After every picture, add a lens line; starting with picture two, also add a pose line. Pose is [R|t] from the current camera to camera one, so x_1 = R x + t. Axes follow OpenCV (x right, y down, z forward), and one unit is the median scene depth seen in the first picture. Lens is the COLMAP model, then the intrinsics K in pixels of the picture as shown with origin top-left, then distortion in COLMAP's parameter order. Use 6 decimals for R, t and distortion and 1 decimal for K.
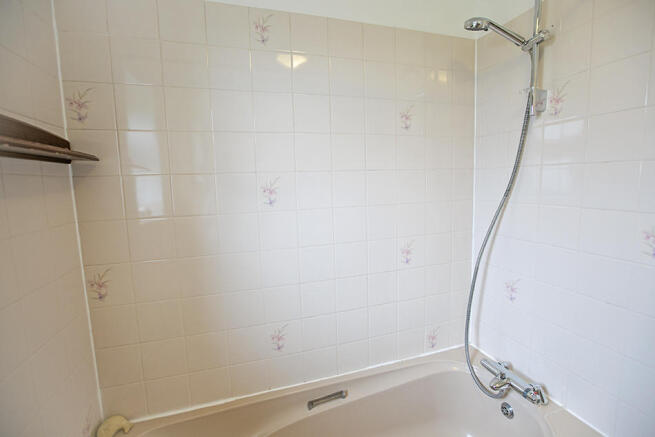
lens RADIAL K [[312.8, 0, 327.5], [0, 312.8, 218.5], [0, 0, 1]] dist [-0.001371, 0.000121]
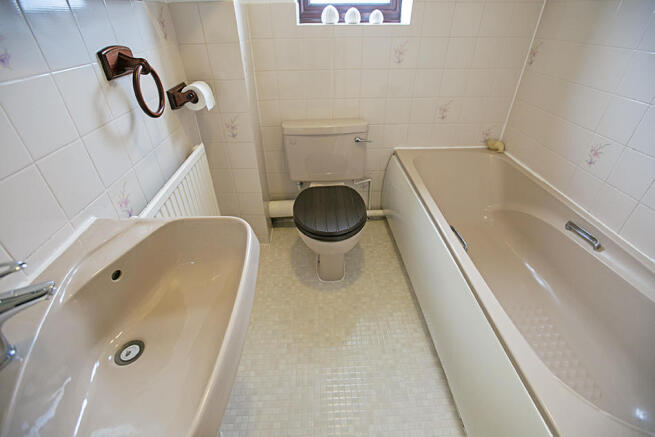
lens RADIAL K [[312.8, 0, 327.5], [0, 312.8, 218.5], [0, 0, 1]] dist [-0.001371, 0.000121]
pose [[-0.272990, 0.542959, -0.794149, 0.966842], [-0.101956, 0.804526, 0.585101, 0.060137], [0.956599, 0.240695, -0.164270, 0.408080]]
